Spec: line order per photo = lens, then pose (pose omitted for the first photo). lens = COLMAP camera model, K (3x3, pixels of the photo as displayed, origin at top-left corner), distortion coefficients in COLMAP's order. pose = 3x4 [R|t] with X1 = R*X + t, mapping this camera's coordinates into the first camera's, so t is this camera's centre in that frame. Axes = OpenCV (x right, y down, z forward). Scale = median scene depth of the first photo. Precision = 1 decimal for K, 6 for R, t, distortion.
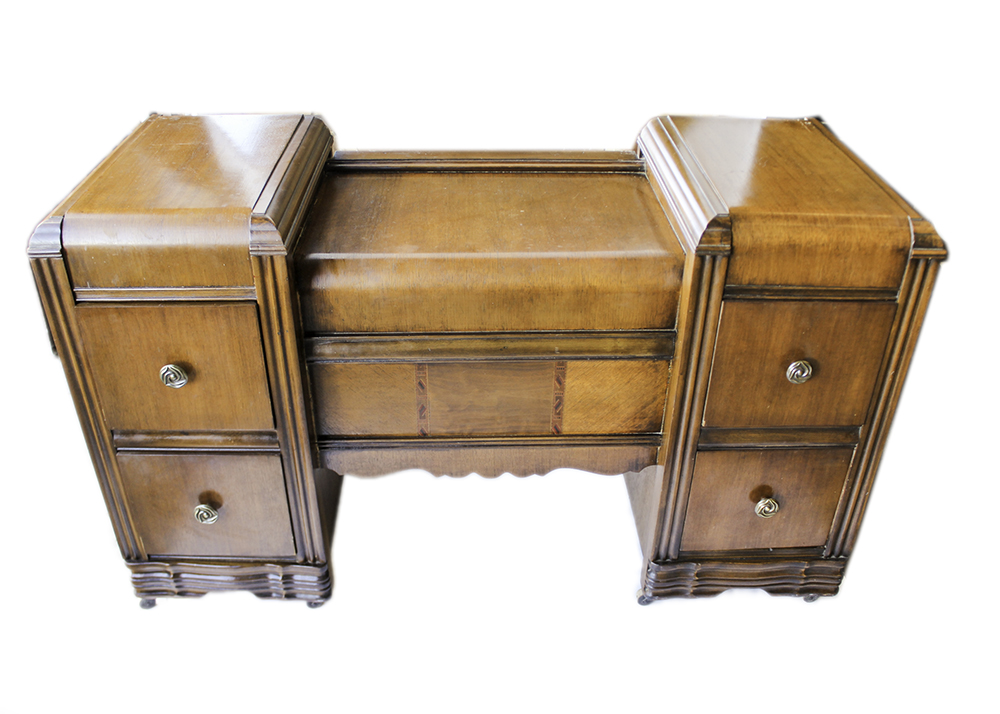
lens RADIAL K [[897.8, 0, 486.3], [0, 897.8, 383.1], [0, 0, 1]] dist [-0.160521, 0.139655]
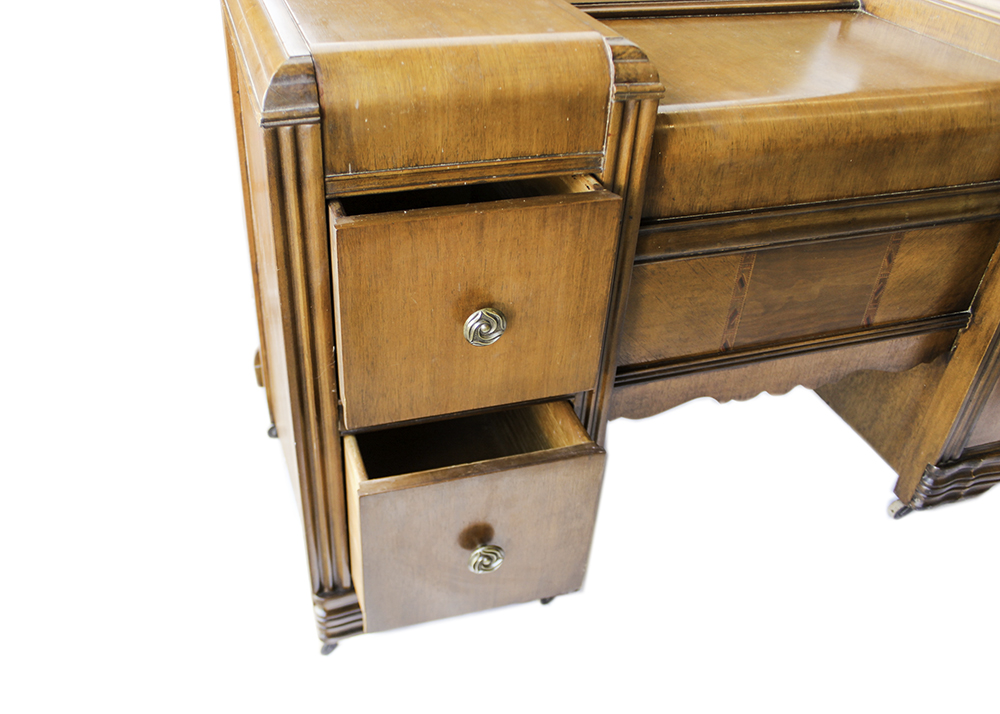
lens RADIAL K [[907.1, 0, 457.5], [0, 907.1, 390.8], [0, 0, 1]] dist [-0.163915, 0.162792]
pose [[0.963023, -0.146767, 0.225932, -0.486965], [0.132080, 0.988095, 0.078889, 0.001803], [-0.234821, -0.046131, 0.970943, 0.322497]]
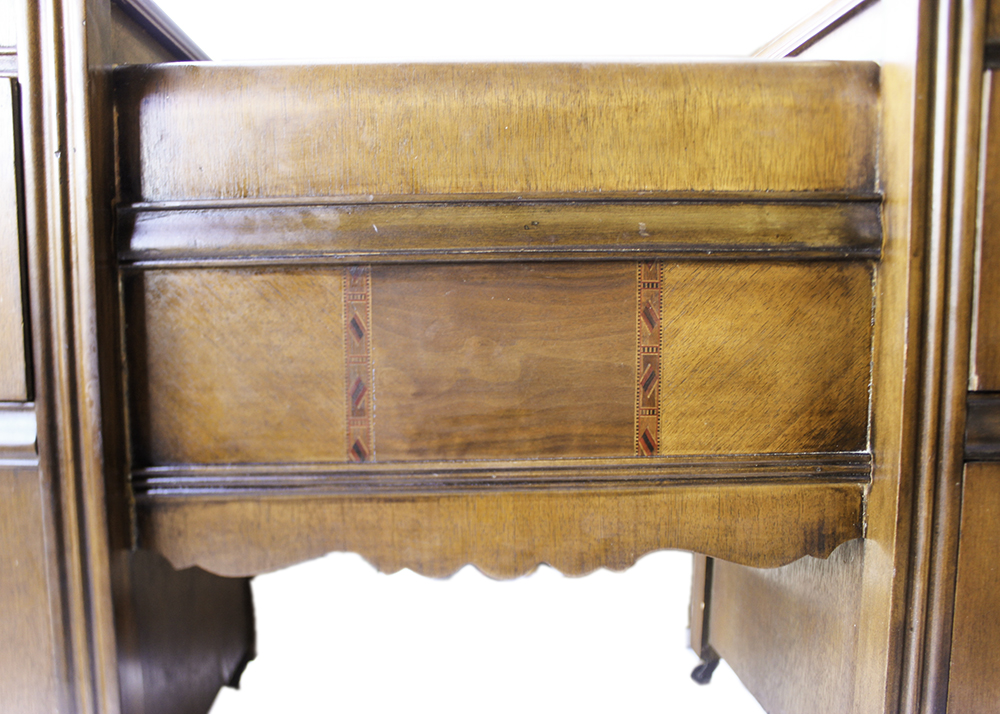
lens RADIAL K [[907.1, 0, 457.5], [0, 907.1, 390.8], [0, 0, 1]] dist [-0.163915, 0.162792]
pose [[0.999901, -0.011772, -0.007765, -0.016558], [0.006894, 0.888371, -0.459075, 0.249817], [0.012303, 0.458976, 0.888363, 0.595896]]
